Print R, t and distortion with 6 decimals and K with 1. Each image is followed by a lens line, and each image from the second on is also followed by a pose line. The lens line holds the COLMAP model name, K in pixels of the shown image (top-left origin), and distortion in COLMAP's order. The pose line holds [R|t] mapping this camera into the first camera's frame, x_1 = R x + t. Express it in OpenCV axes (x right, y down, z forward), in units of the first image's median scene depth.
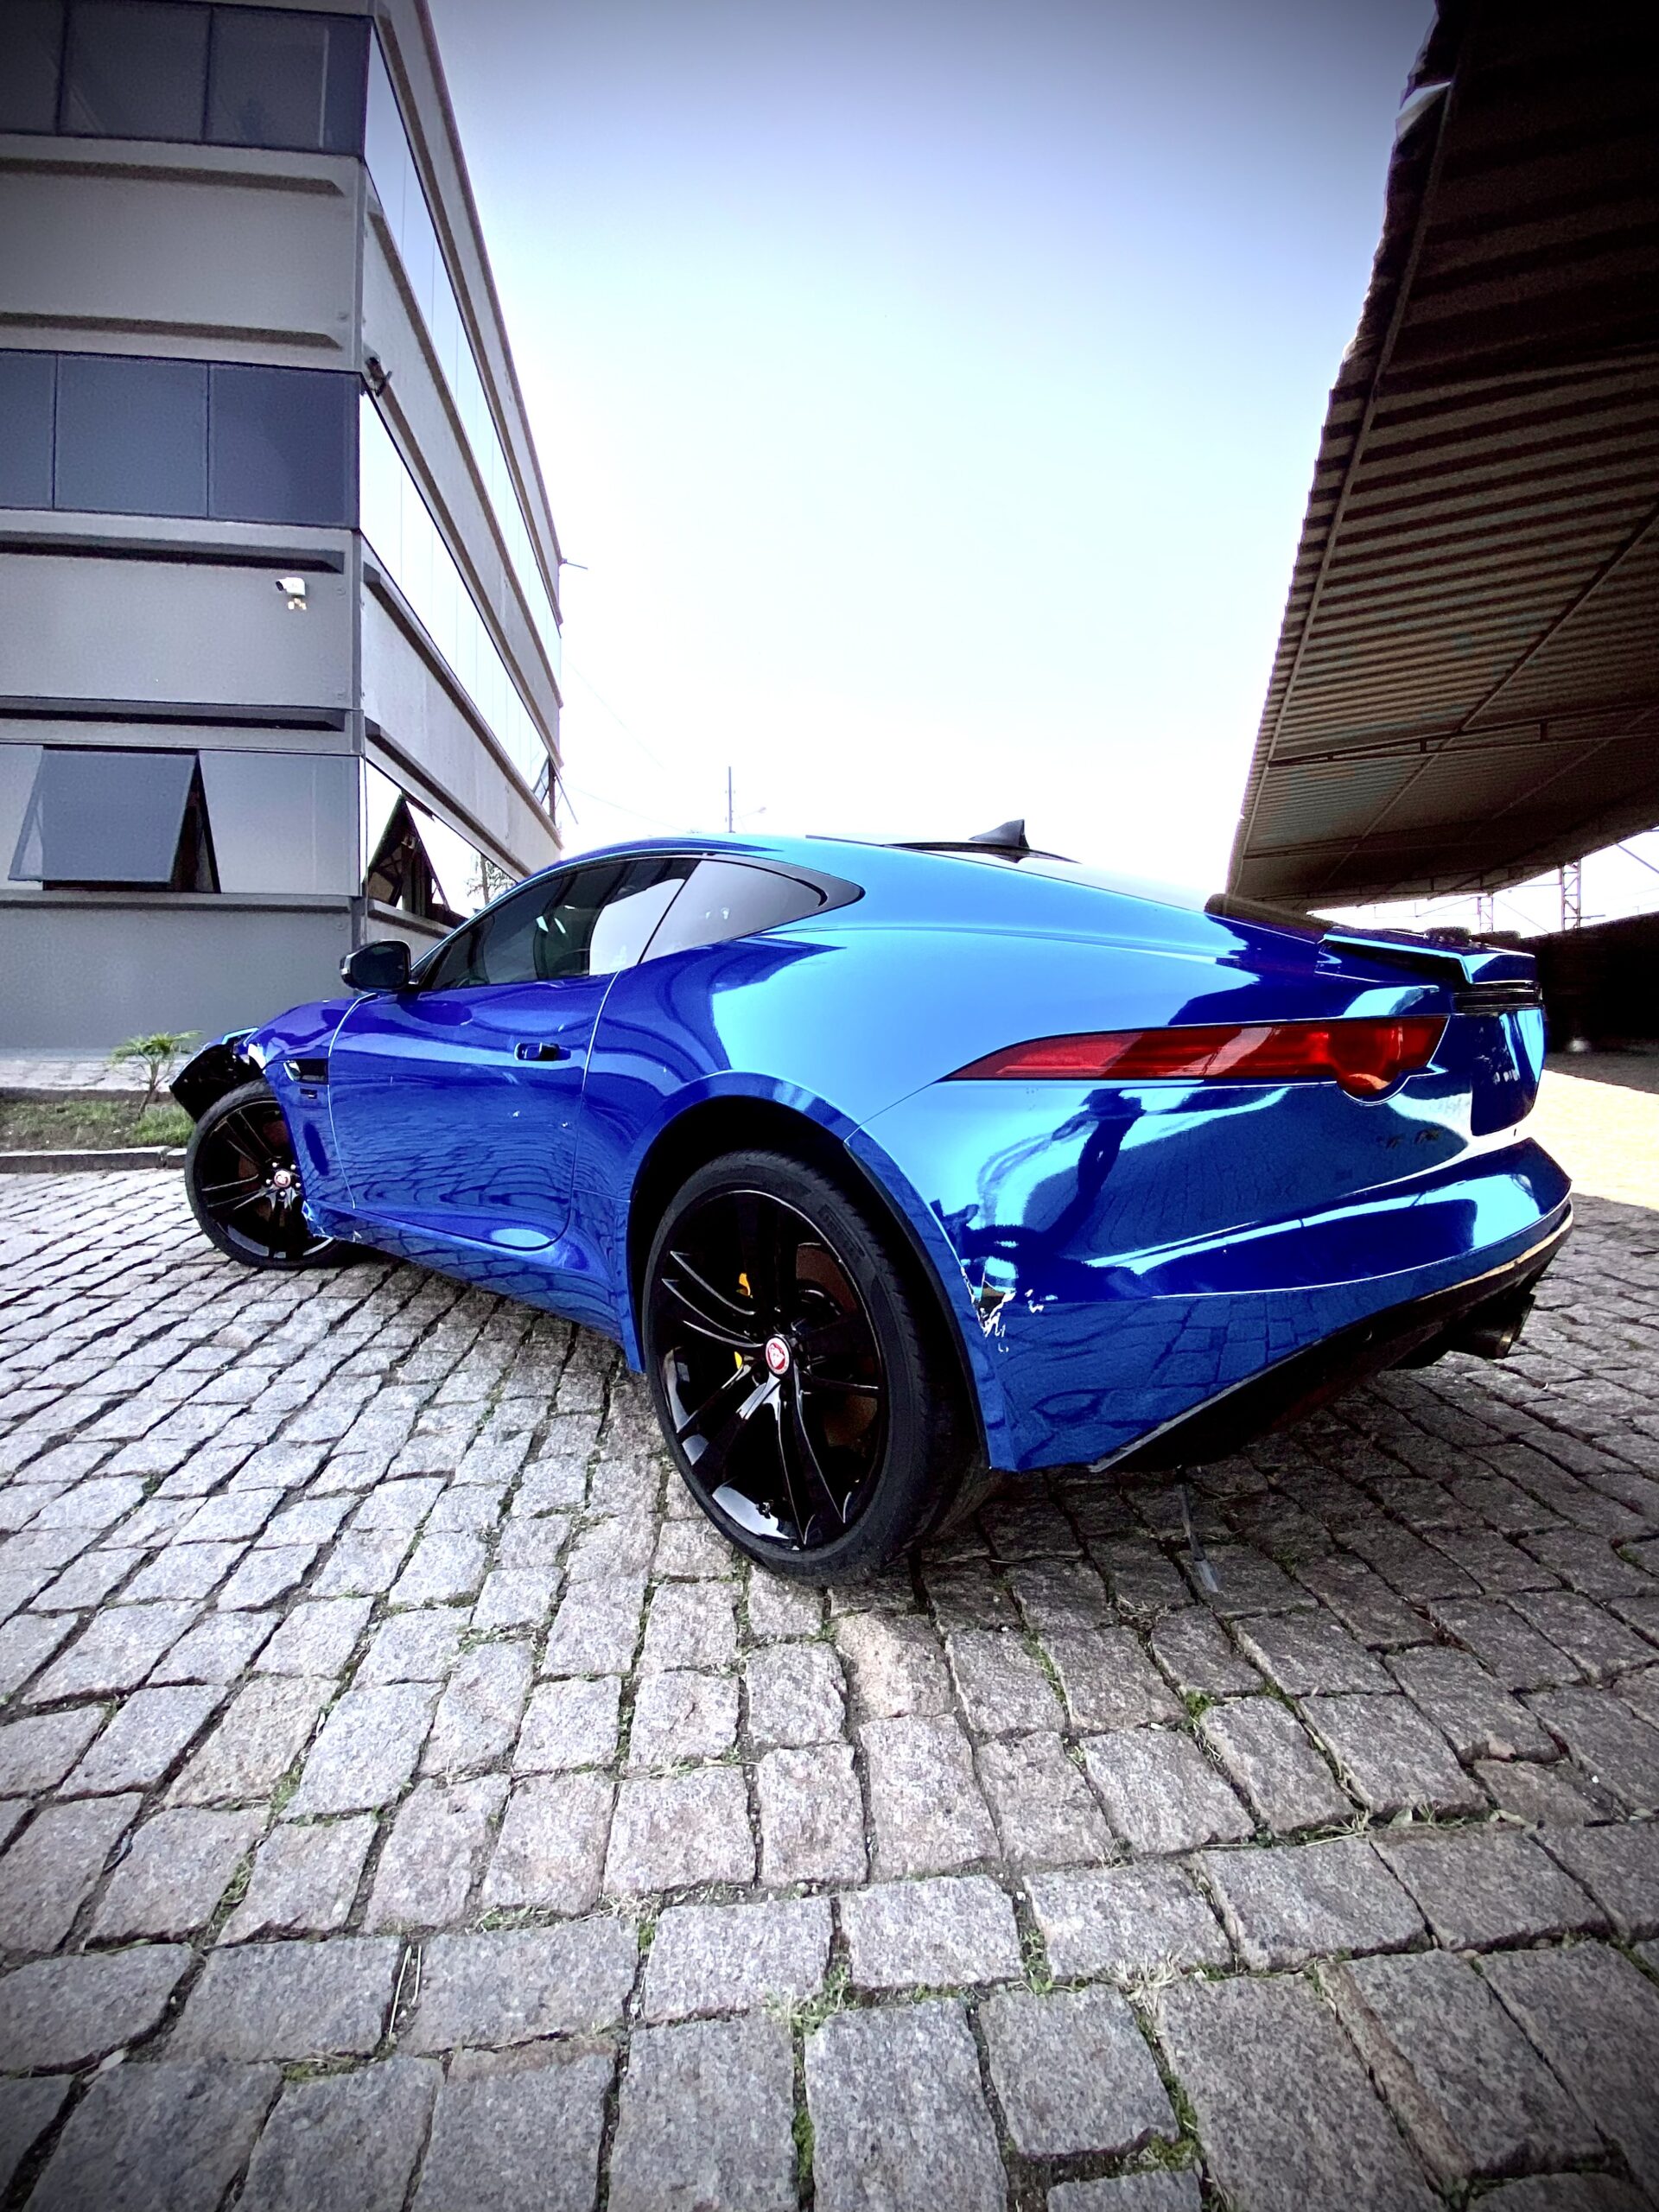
lens RADIAL K [[939.9, 0, 857.5], [0, 939.9, 1104.0], [0, 0, 1]] dist [0.000049, -0.000056]
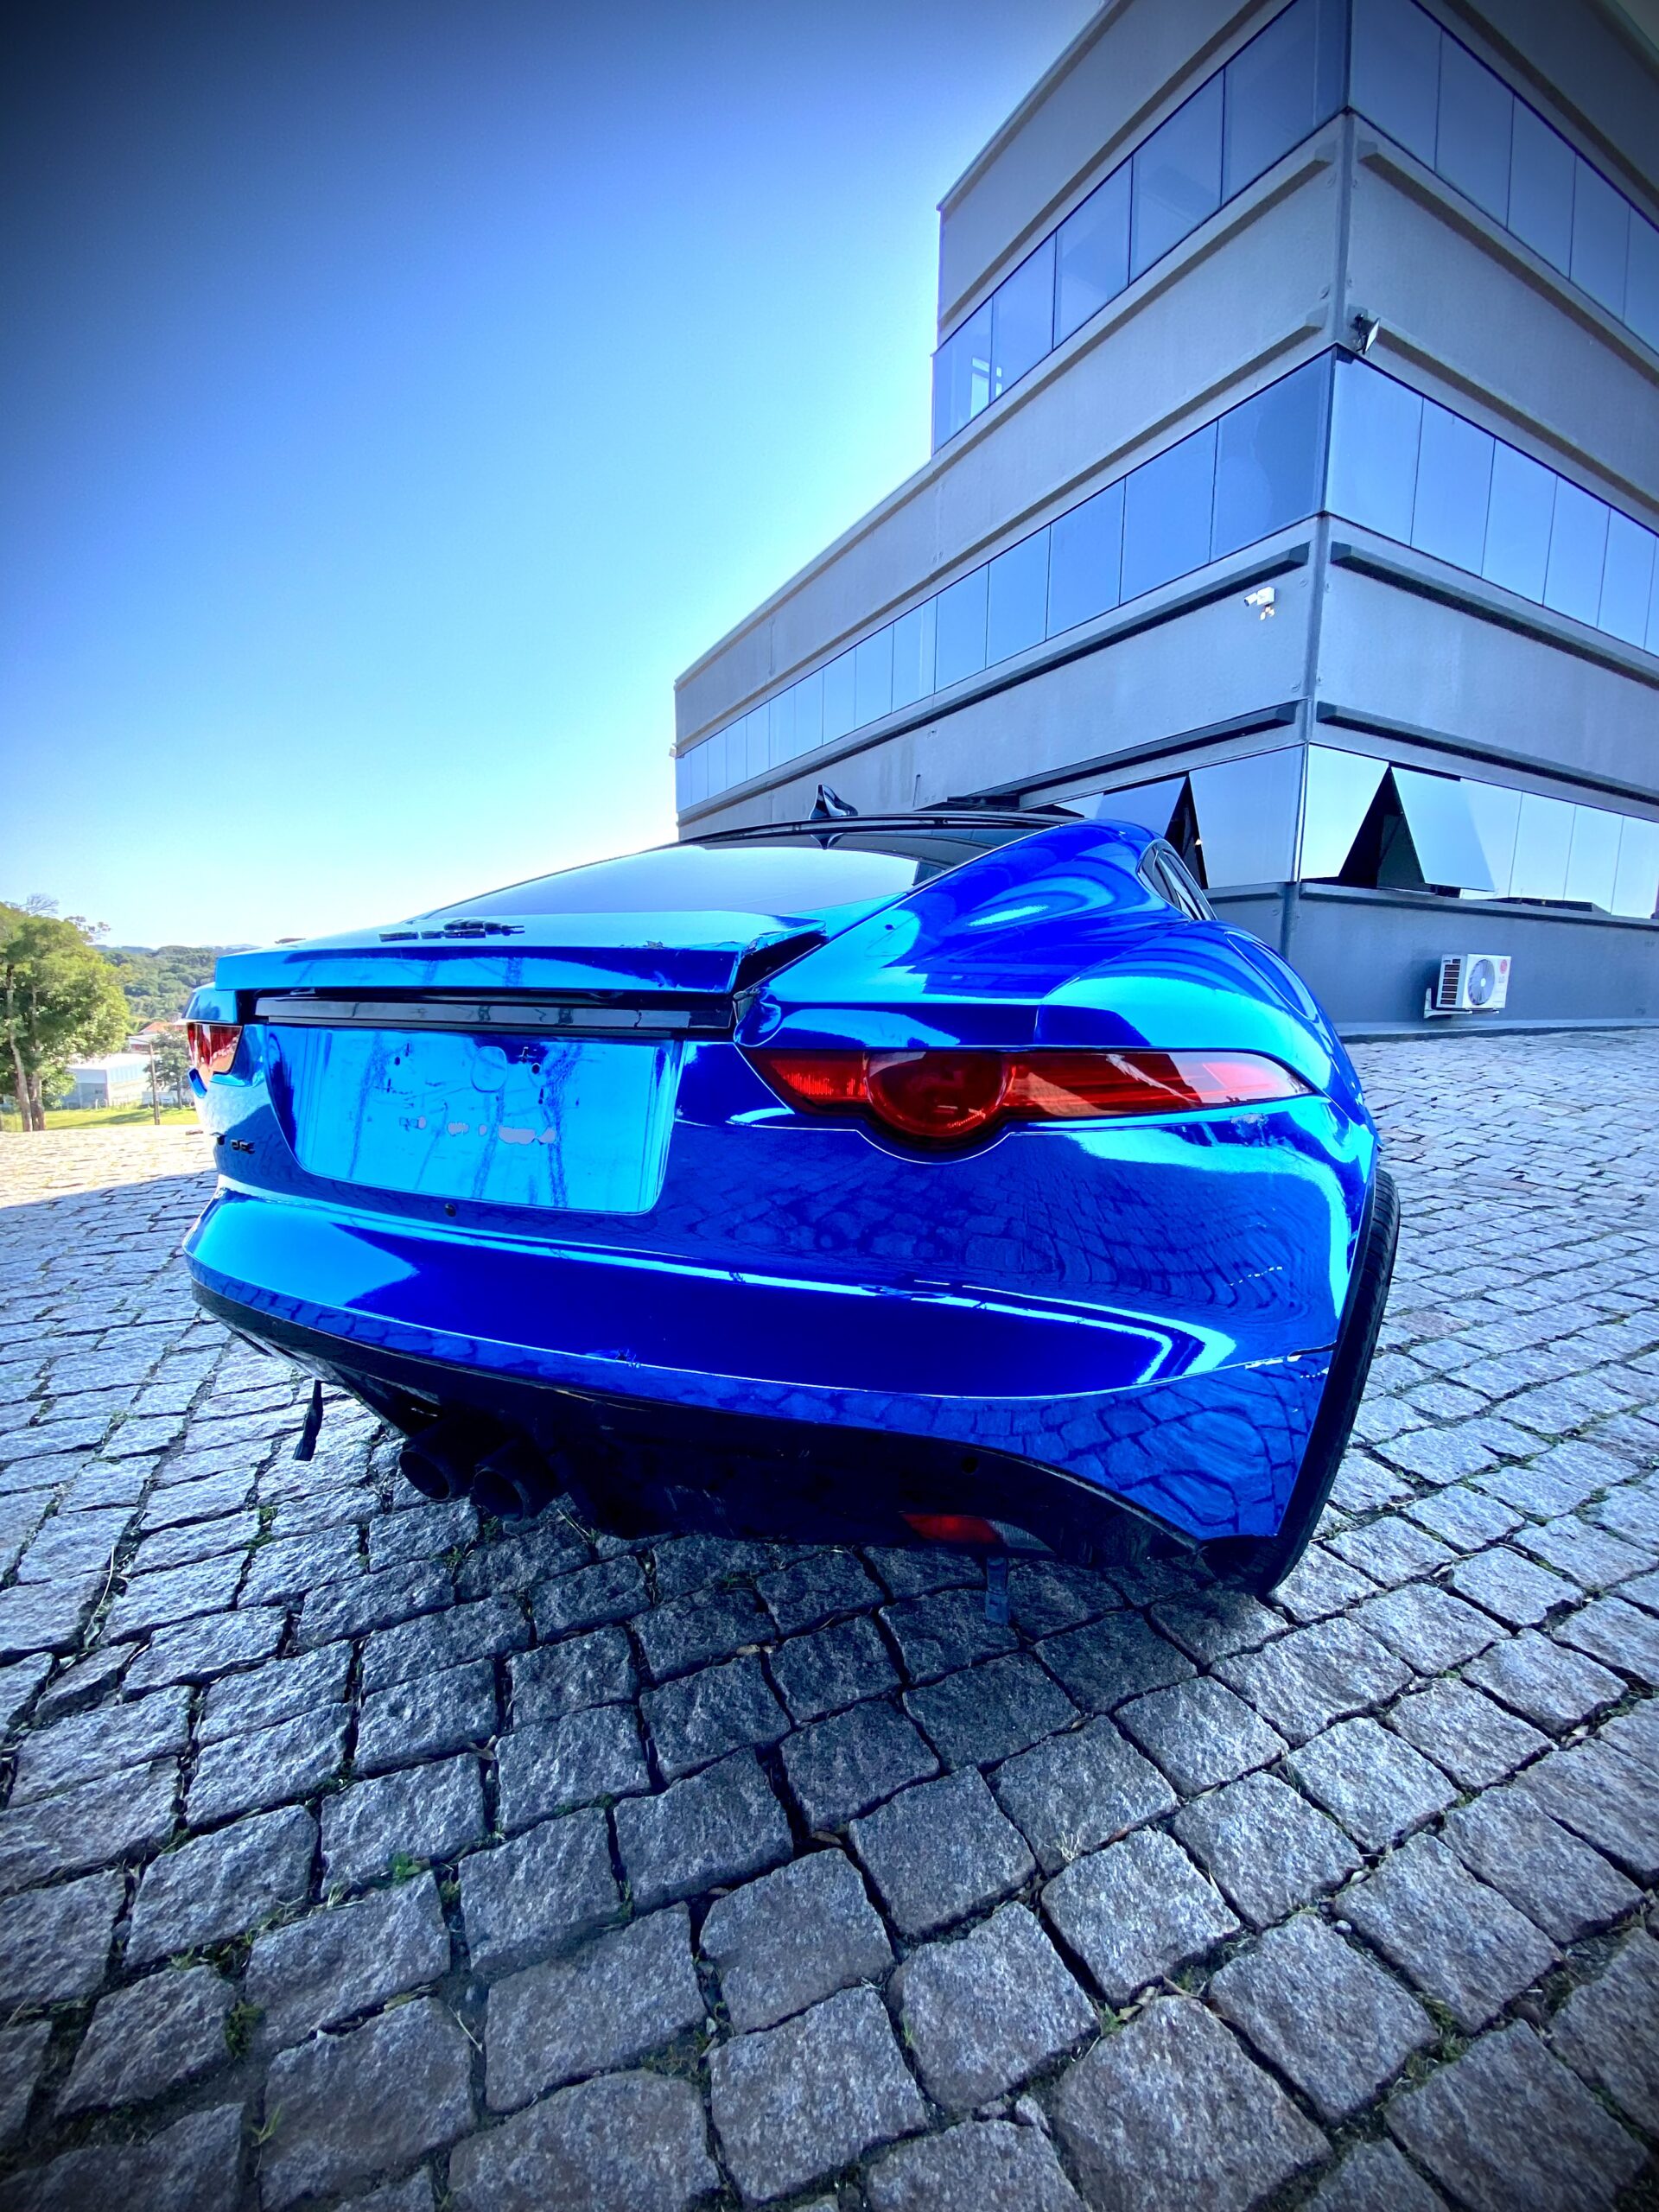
lens RADIAL K [[939.9, 0, 857.5], [0, 939.9, 1104.0], [0, 0, 1]] dist [0.000049, -0.000056]
pose [[0.321682, 0.121719, -0.938992, 0.330804], [-0.107618, 0.989976, 0.091460, -0.022550], [0.940712, 0.071632, 0.331556, 0.242255]]
